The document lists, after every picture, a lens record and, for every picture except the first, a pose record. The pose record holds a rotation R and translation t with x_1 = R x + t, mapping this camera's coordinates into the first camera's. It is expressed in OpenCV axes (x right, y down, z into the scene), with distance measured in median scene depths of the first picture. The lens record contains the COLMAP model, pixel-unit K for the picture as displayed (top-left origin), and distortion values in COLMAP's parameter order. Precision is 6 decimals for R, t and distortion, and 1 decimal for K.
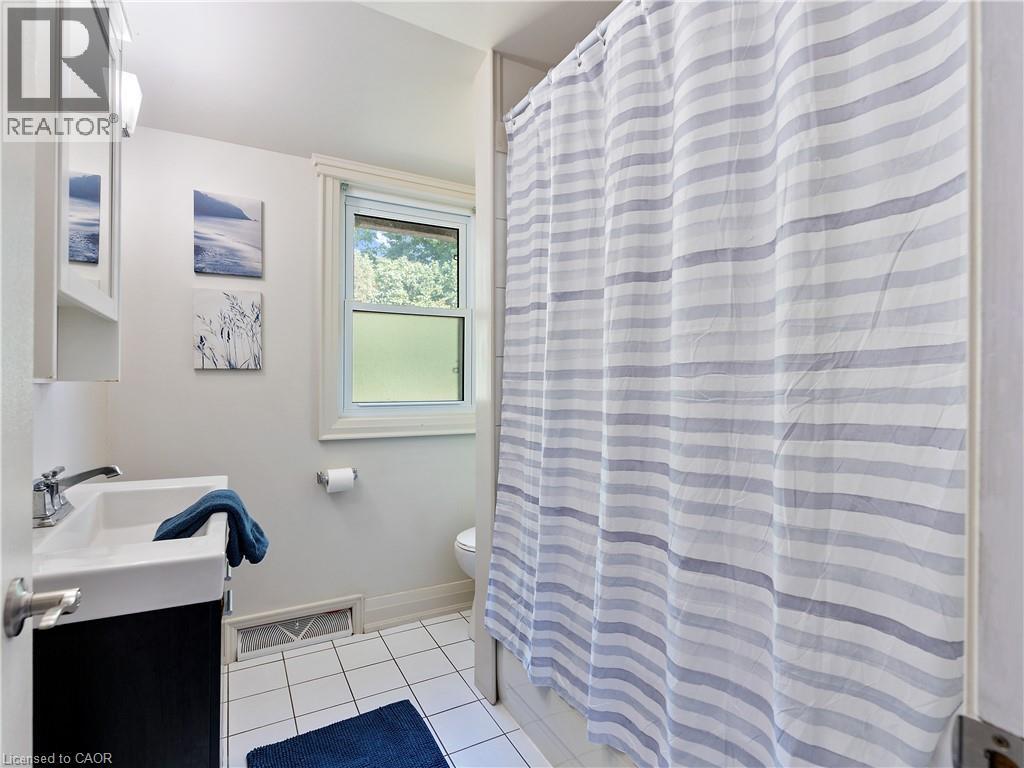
lens RADIAL K [[517.4, 0, 515.3], [0, 517.4, 373.5], [0, 0, 1]] dist [-0.001338, 0.000284]
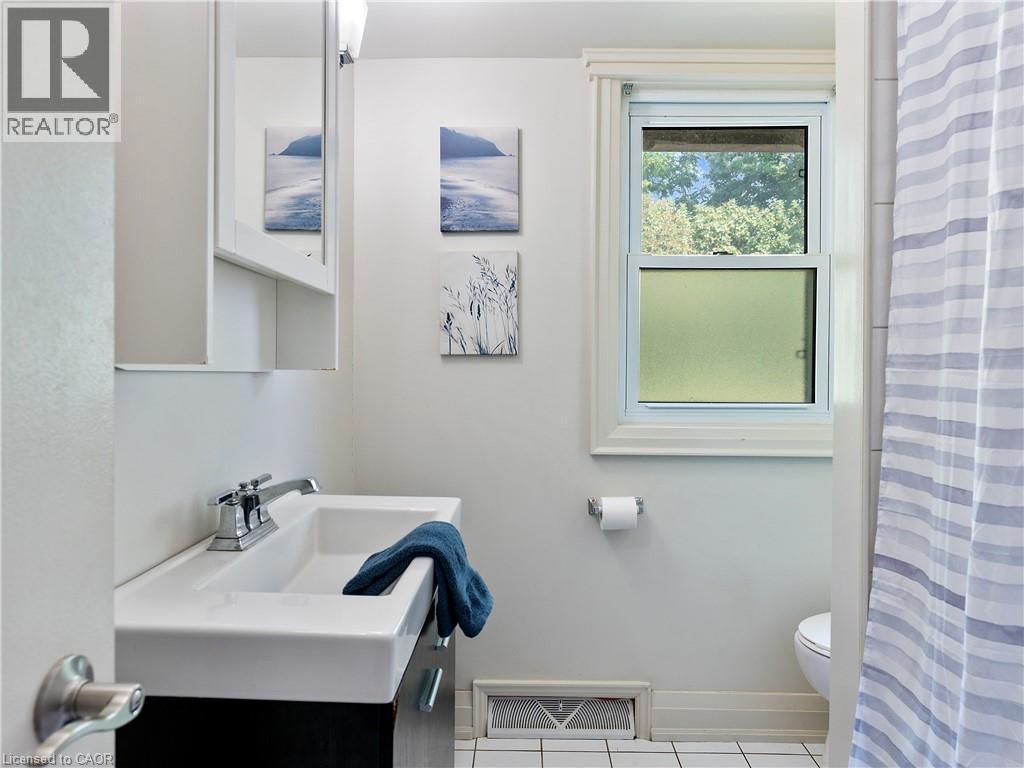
lens RADIAL K [[684.6, 0, 512.8], [0, 684.6, 381.0], [0, 0, 1]] dist [-0.003570, 0.003271]
pose [[0.865753, 0.008576, -0.500398, -0.003595], [0.005058, 0.999652, 0.025884, 0.004251], [0.500446, -0.024941, 0.865408, 0.152524]]
